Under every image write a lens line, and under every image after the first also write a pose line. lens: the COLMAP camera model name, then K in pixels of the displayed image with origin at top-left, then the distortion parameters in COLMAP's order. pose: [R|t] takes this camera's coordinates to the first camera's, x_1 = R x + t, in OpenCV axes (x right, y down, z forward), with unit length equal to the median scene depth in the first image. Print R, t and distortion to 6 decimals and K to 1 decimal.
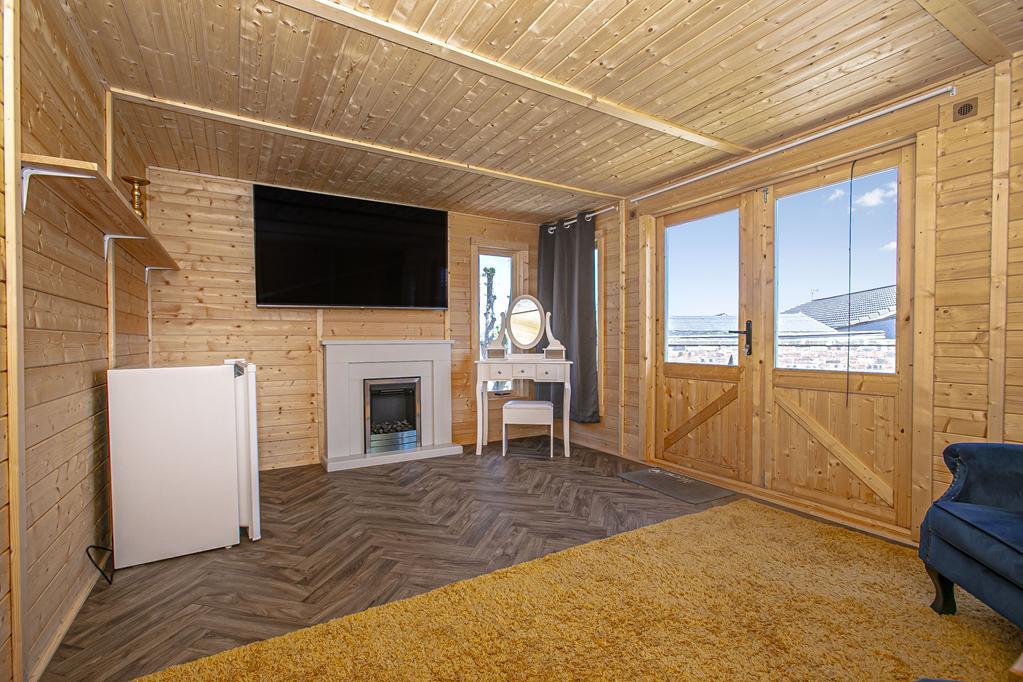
lens RADIAL K [[449.8, 0, 506.1], [0, 449.8, 343.8], [0, 0, 1]] dist [0.000169, 0.001188]
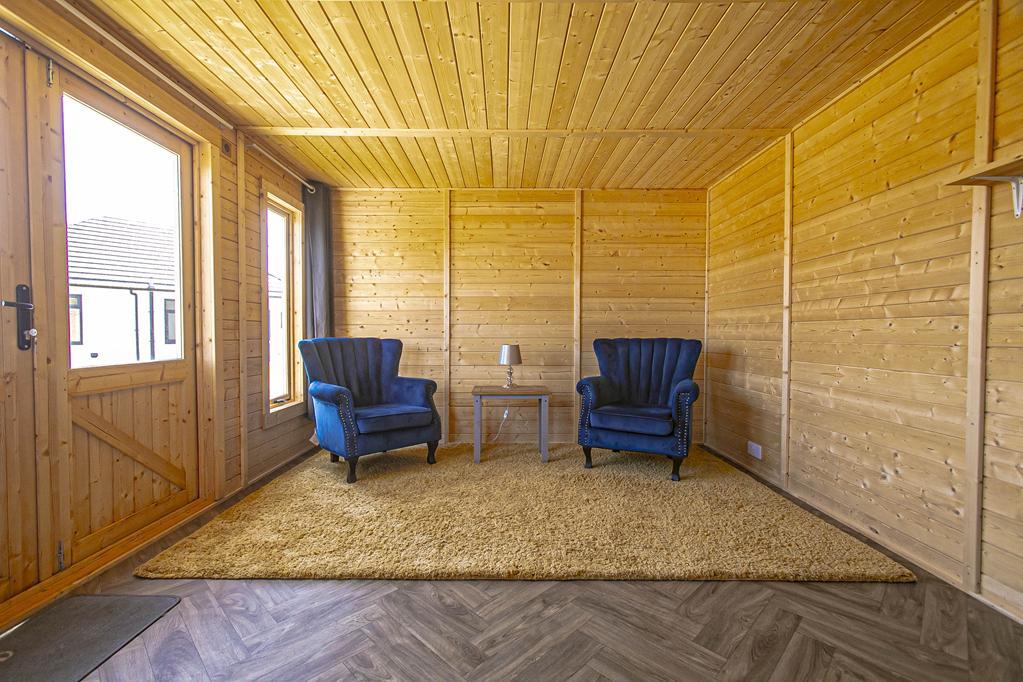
lens RADIAL K [[449.8, 0, 506.1], [0, 449.8, 343.8], [0, 0, 1]] dist [0.000169, 0.001188]
pose [[-0.860373, -0.012874, 0.509503, -0.297891], [0.001168, 0.999628, 0.027231, 0.006630], [-0.509664, 0.024024, -0.860038, 1.534274]]
